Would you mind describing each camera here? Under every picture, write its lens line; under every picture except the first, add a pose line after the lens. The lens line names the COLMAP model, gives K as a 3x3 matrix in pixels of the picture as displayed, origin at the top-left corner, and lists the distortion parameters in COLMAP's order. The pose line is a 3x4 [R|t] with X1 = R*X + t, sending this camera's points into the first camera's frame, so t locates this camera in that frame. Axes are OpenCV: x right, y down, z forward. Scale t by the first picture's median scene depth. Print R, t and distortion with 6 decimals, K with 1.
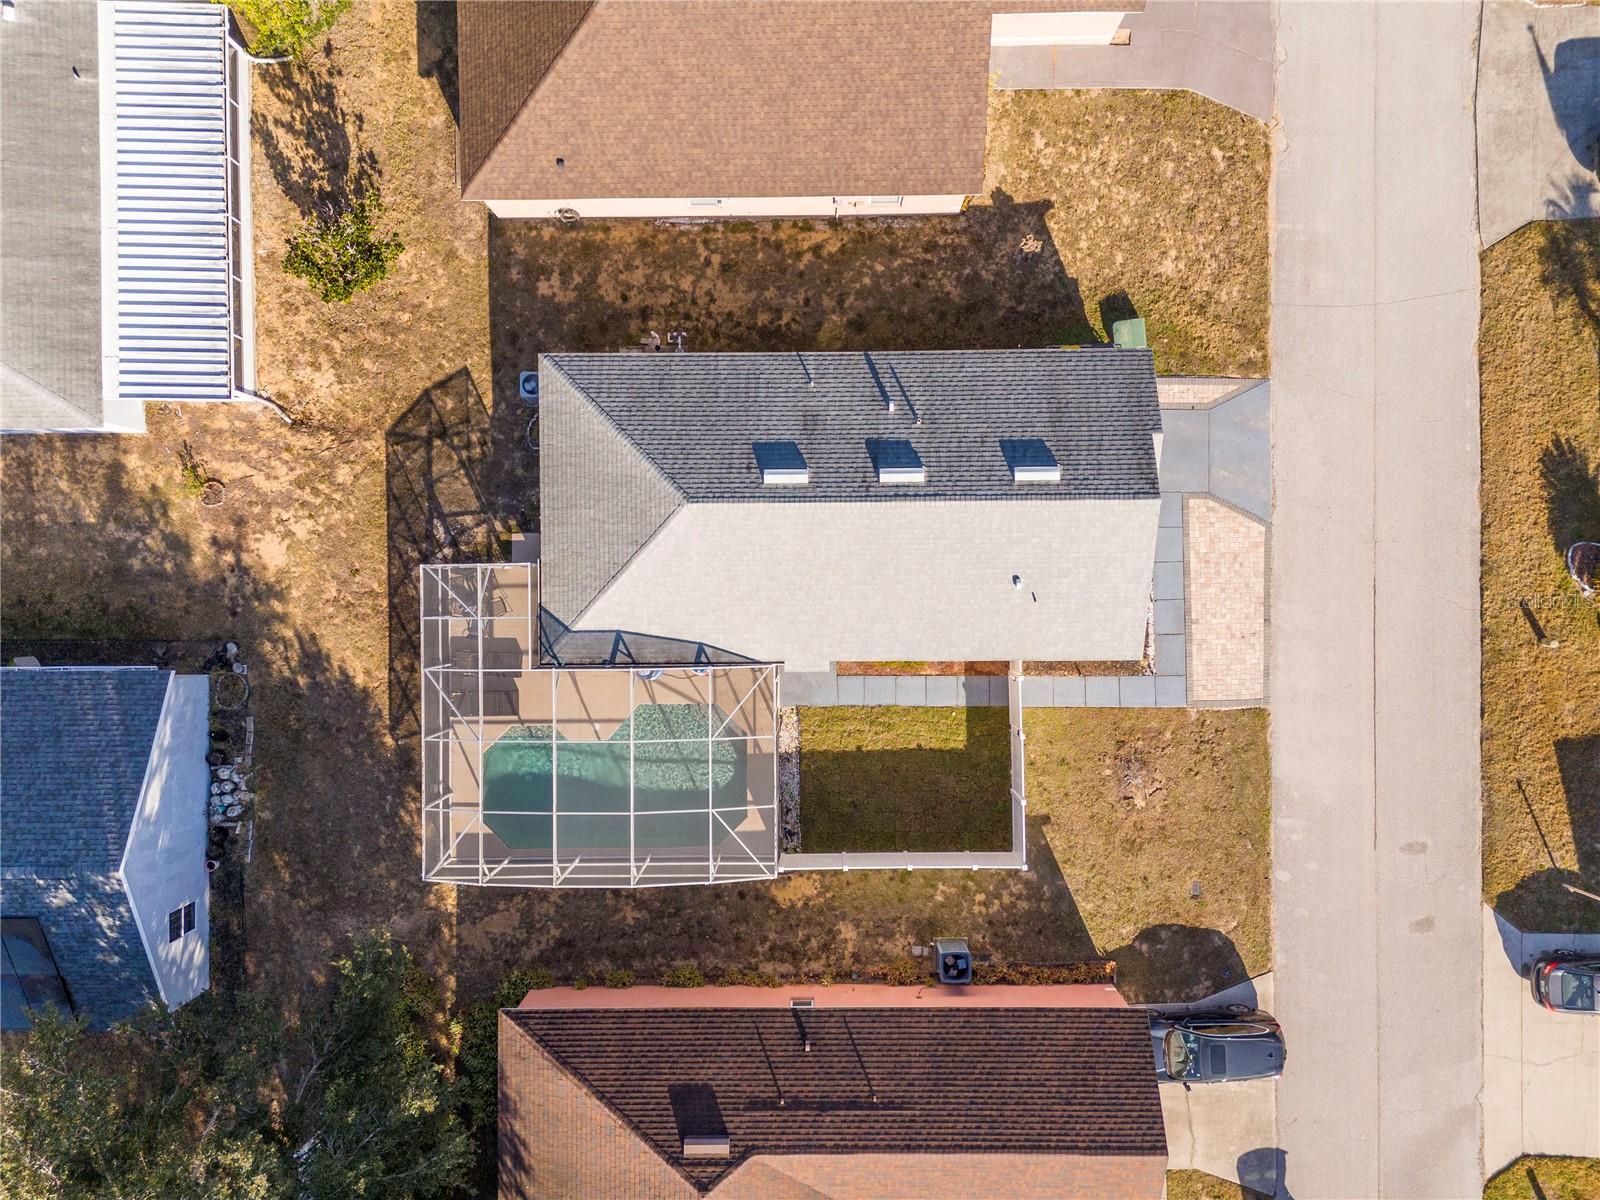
lens RADIAL K [[1176.2, 0, 800.1], [0, 1176.2, 601.0], [0, 0, 1]] dist [0.069879, -0.061753]
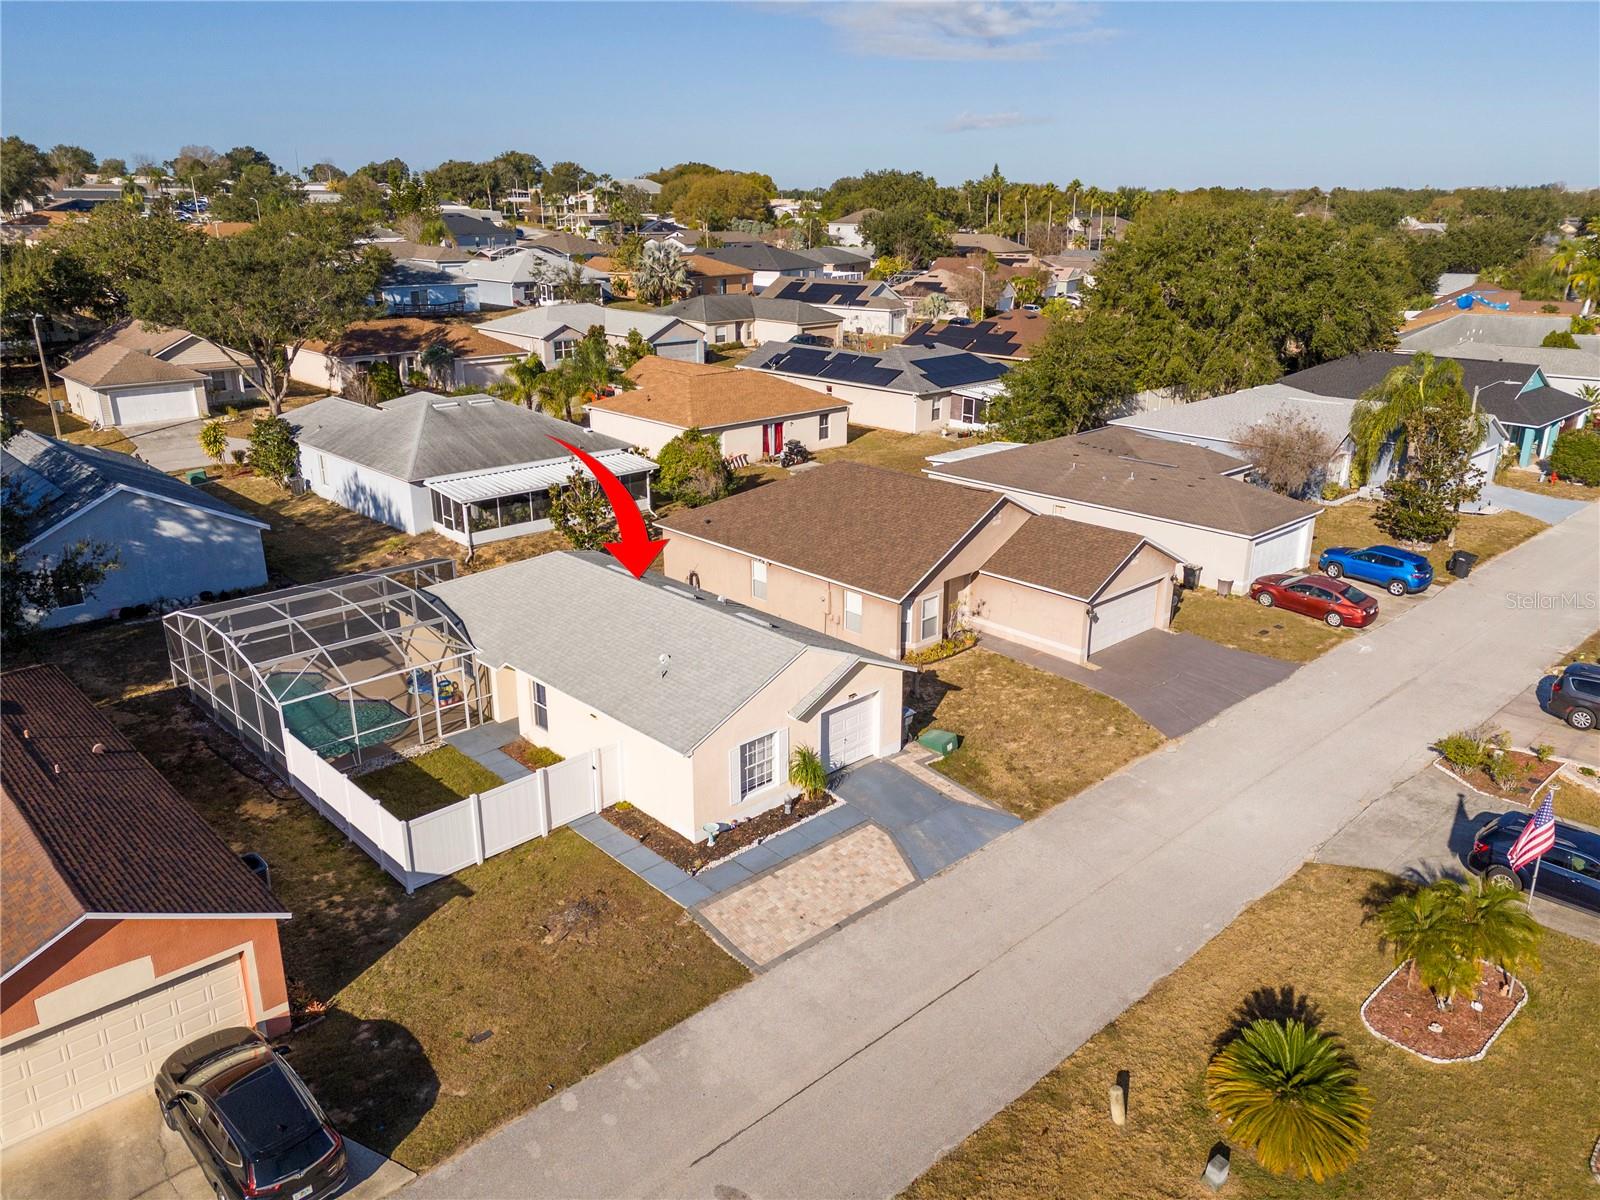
lens RADIAL K [[1176.2, 0, 806.0], [0, 1176.2, 597.8], [0, 0, 1]] dist [0.069879, -0.061753]
pose [[0.683657, 0.249977, -0.685656, 0.871133], [-0.729578, 0.210776, -0.650607, 0.501703], [-0.018117, 0.945032, 0.326476, 0.545371]]
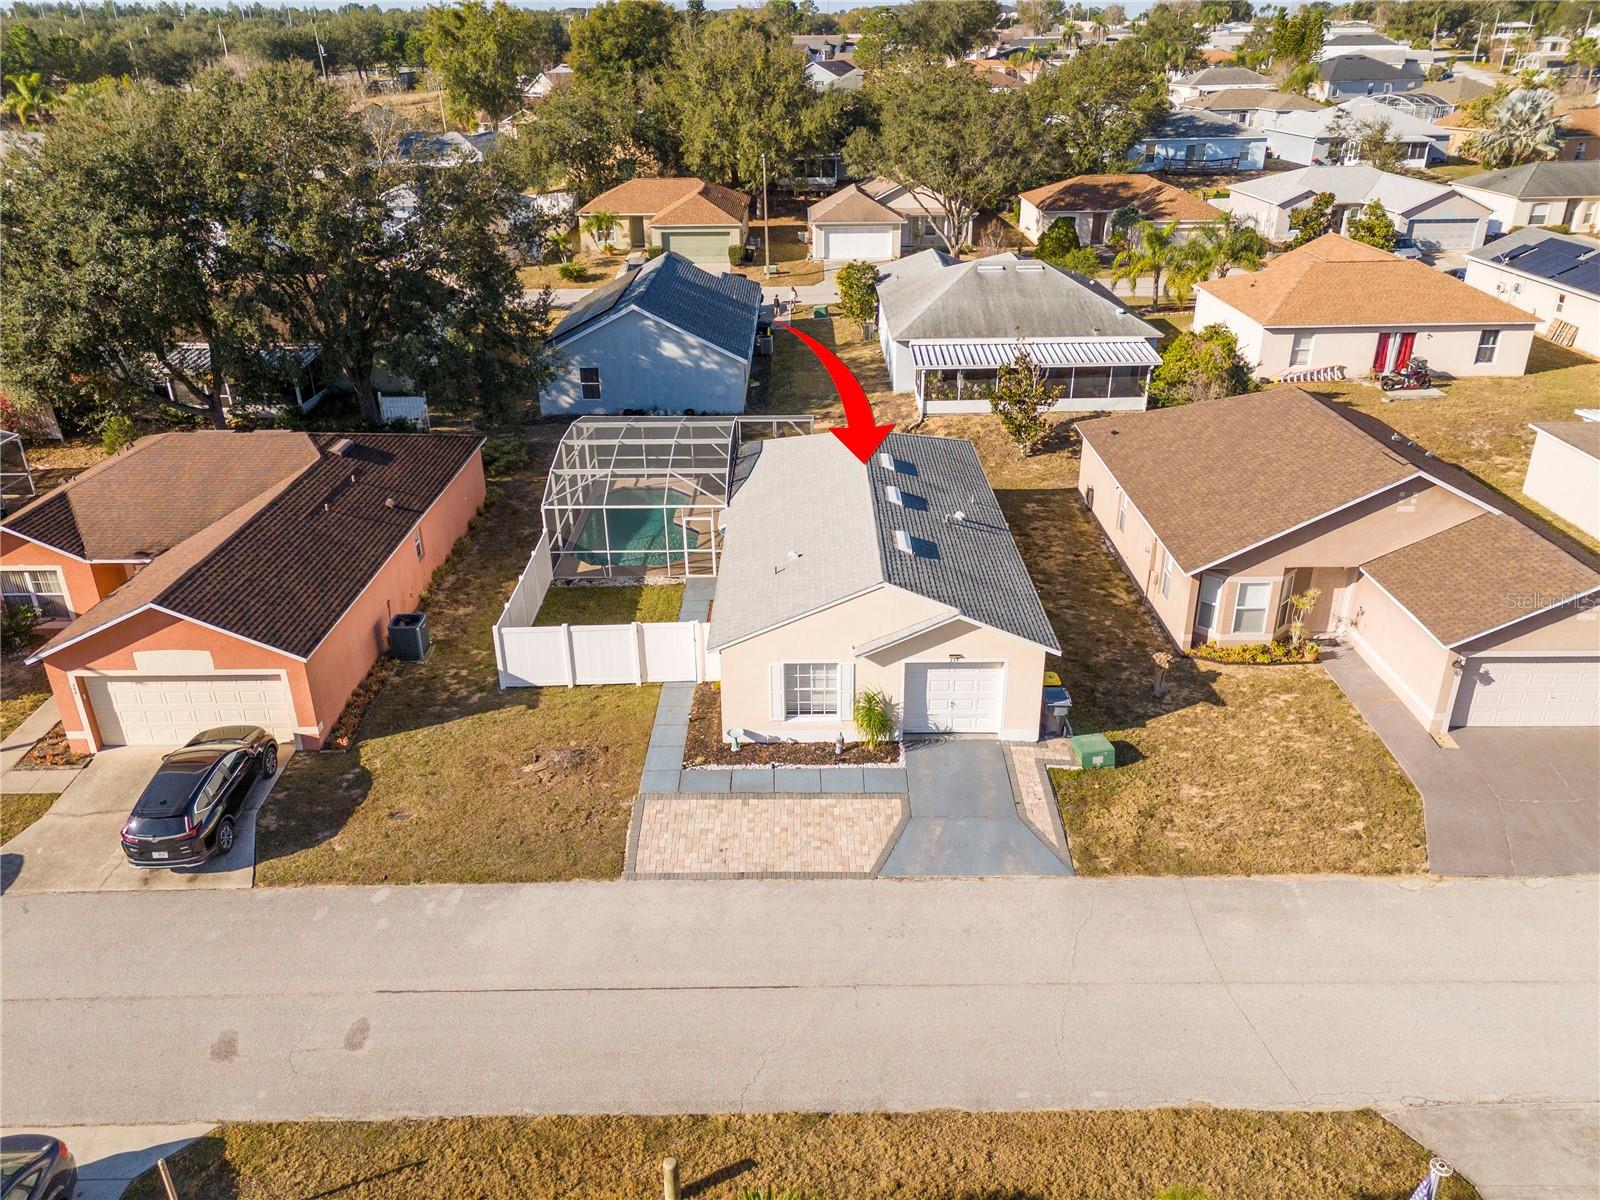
lens RADIAL K [[1176.2, 0, 801.6], [0, 1176.2, 594.1], [0, 0, 1]] dist [0.069879, -0.061753]
pose [[-0.006297, 0.434603, -0.900600, 0.979288], [-0.999976, -0.000124, 0.006932, -0.025457], [0.002901, 0.900622, 0.434593, 0.537712]]
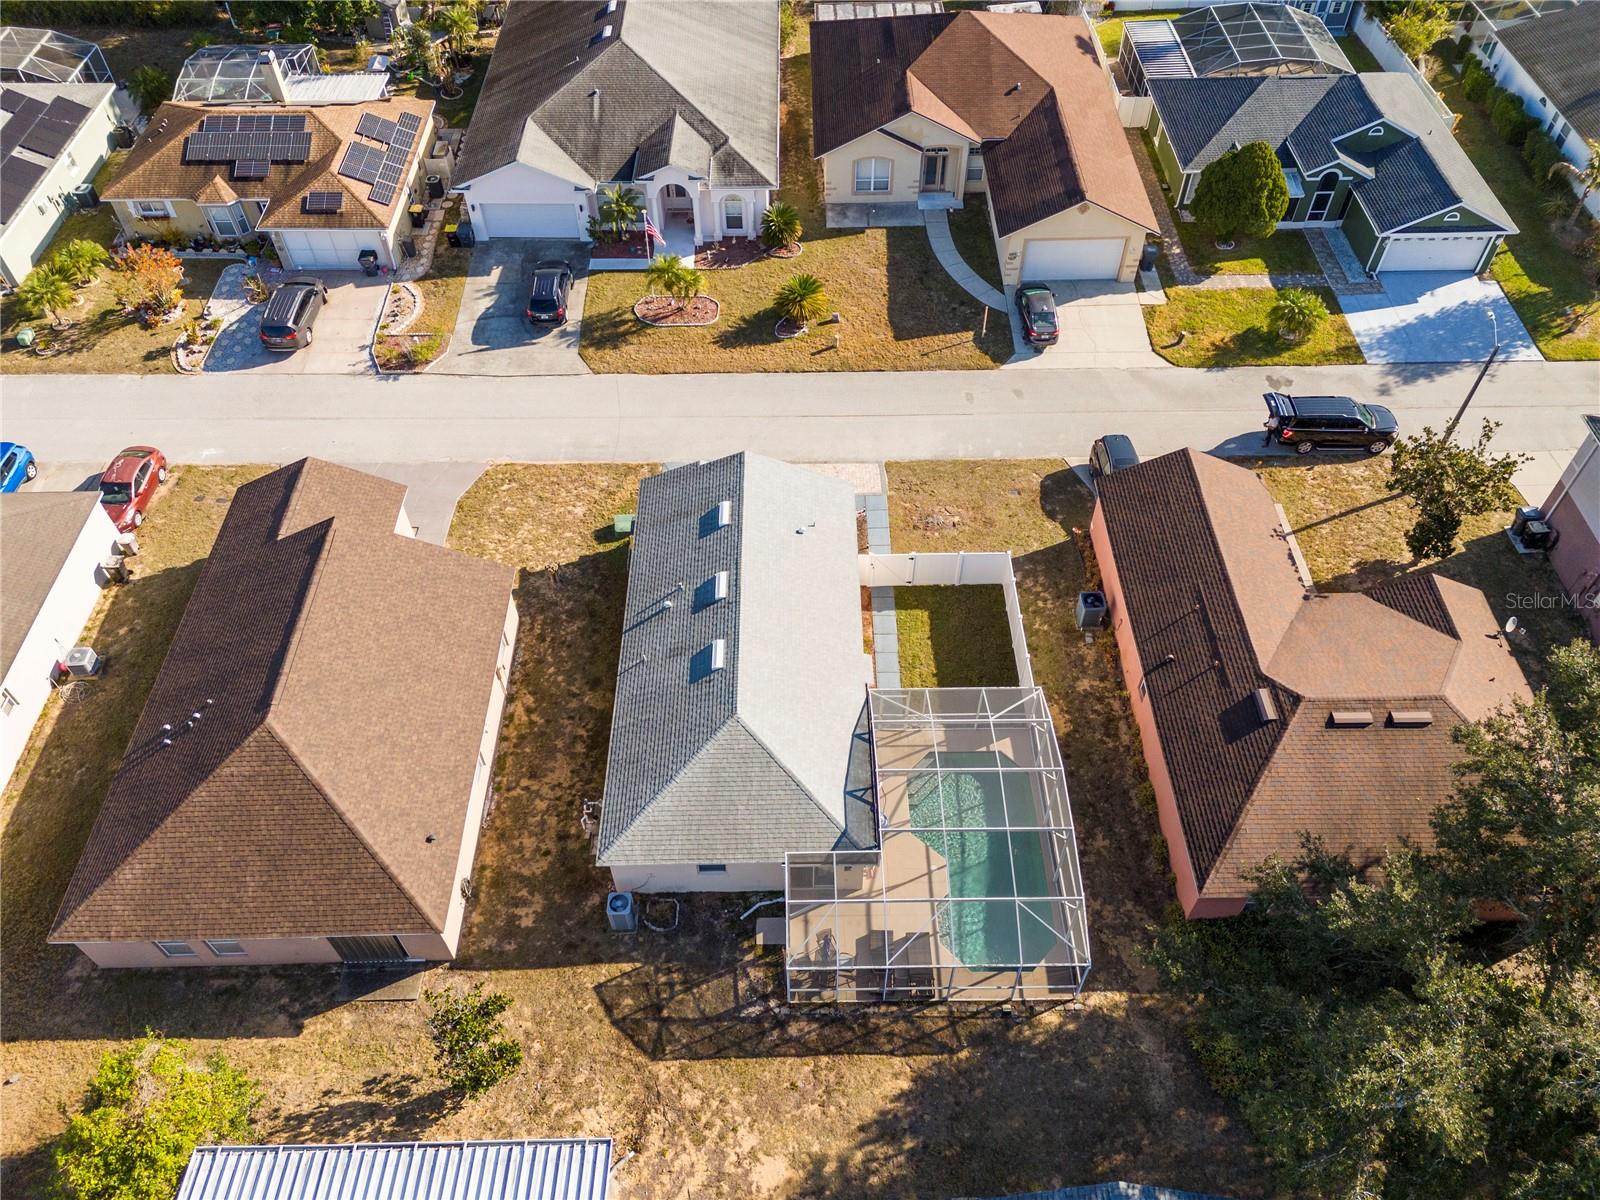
lens RADIAL K [[1176.2, 0, 805.4], [0, 1176.2, 601.5], [0, 0, 1]] dist [0.069879, -0.061753]
pose [[-0.007056, -0.755383, 0.655246, -0.706365], [0.999908, -0.012937, -0.004147, -0.005198], [0.011610, 0.655156, 0.755404, 0.006380]]
